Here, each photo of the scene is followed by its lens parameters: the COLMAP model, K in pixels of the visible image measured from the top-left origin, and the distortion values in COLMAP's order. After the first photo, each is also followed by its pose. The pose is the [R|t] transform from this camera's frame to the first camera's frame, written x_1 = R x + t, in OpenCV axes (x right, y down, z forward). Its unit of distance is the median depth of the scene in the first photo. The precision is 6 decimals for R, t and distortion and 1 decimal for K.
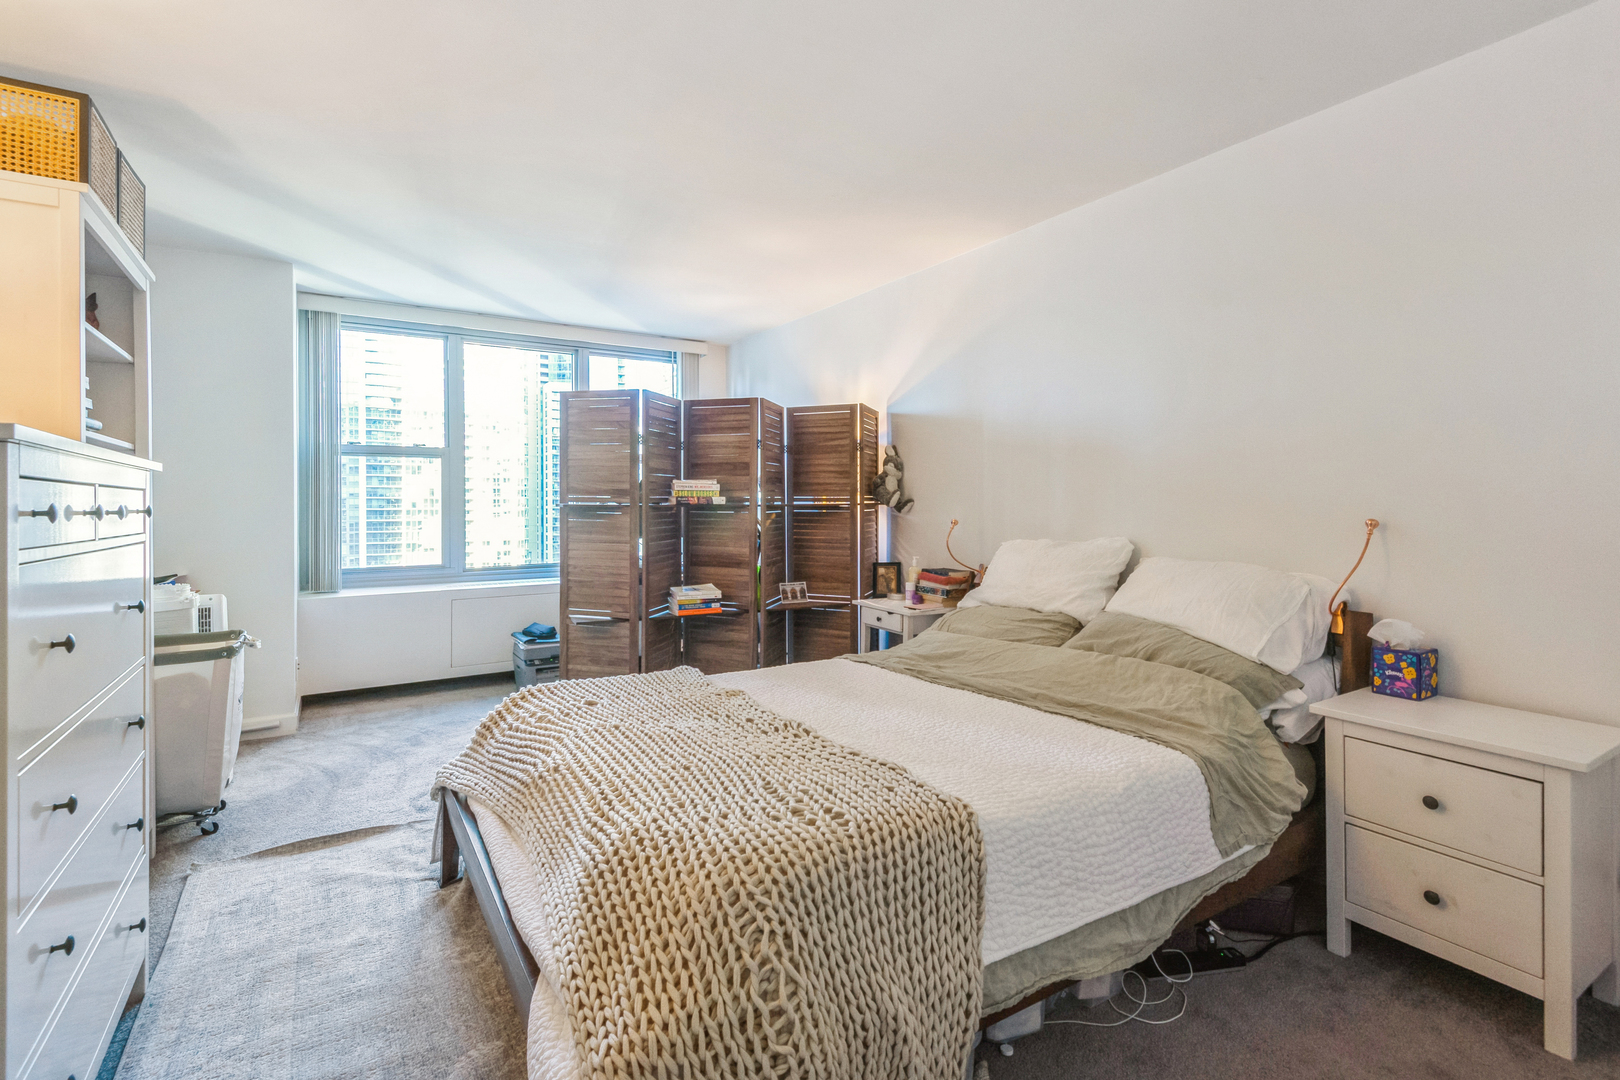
lens RADIAL K [[755.4, 0, 806.1], [0, 755.4, 504.9], [0, 0, 1]] dist [0.007496, 0.000123]
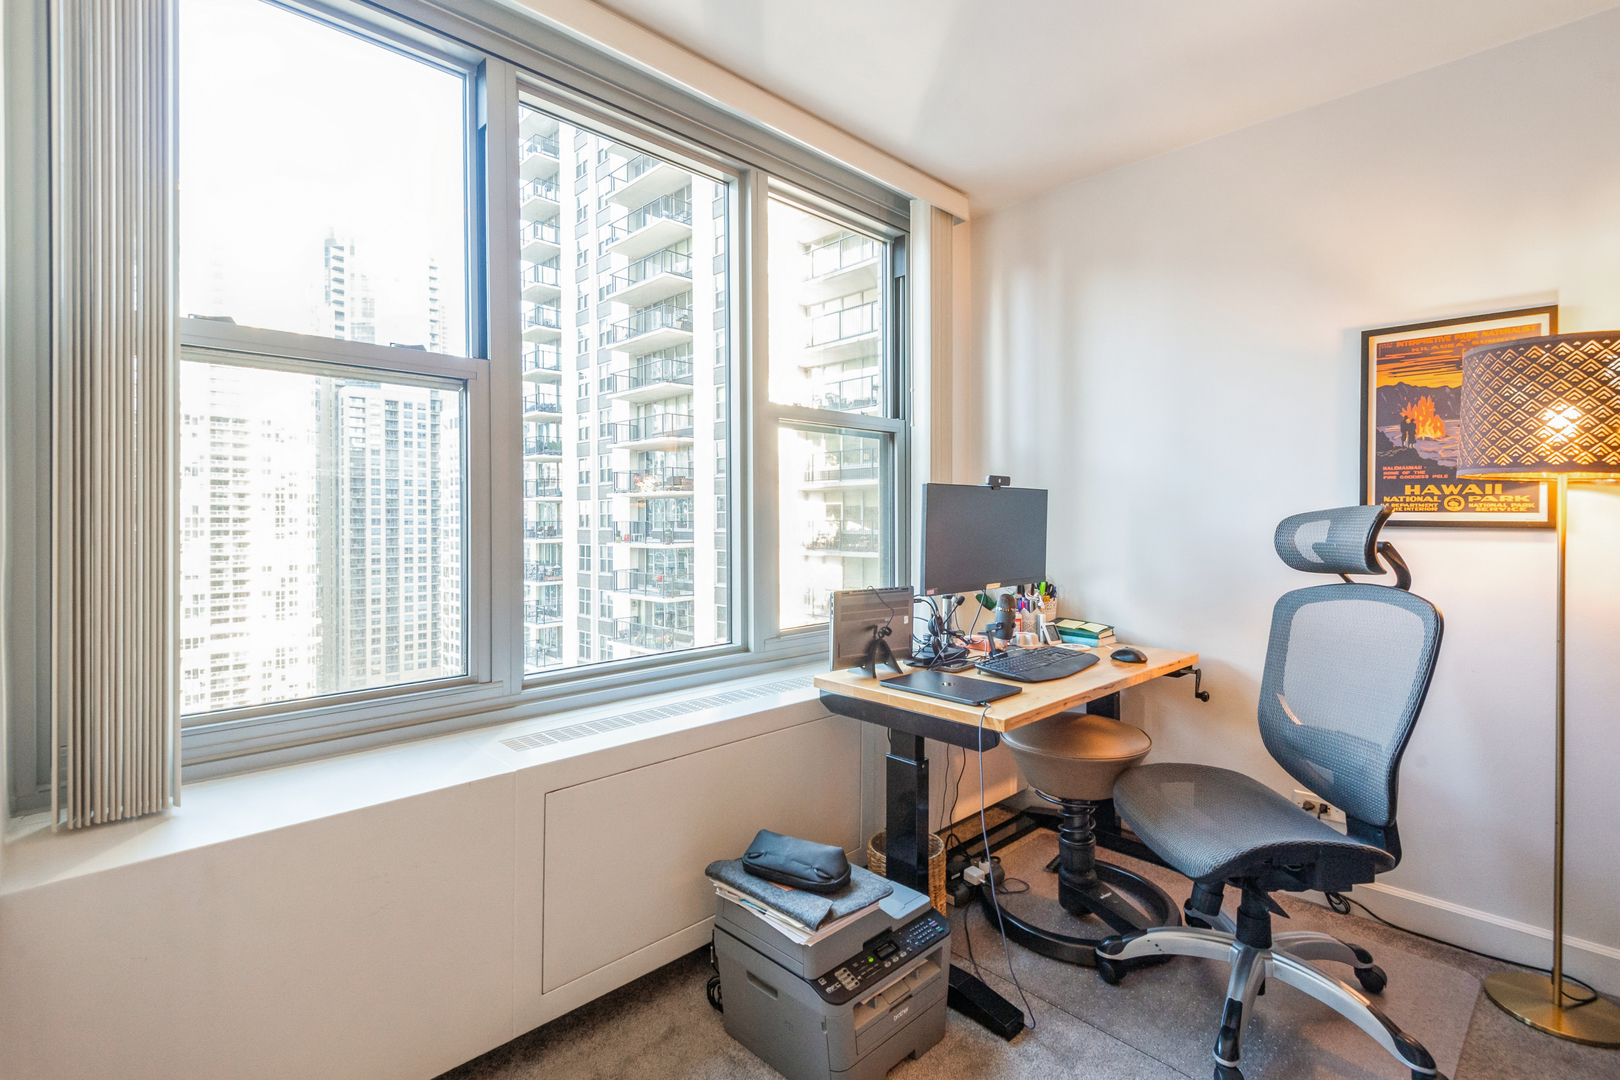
lens RADIAL K [[766.7, 0, 809.4], [0, 766.7, 524.6], [0, 0, 1]] dist [-0.000855, -0.000311]
pose [[0.976628, 0.000332, 0.214934, -0.400244], [-0.000316, 1.000000, -0.000105, 0.004064], [-0.214934, 0.000034, 0.976628, 0.600671]]
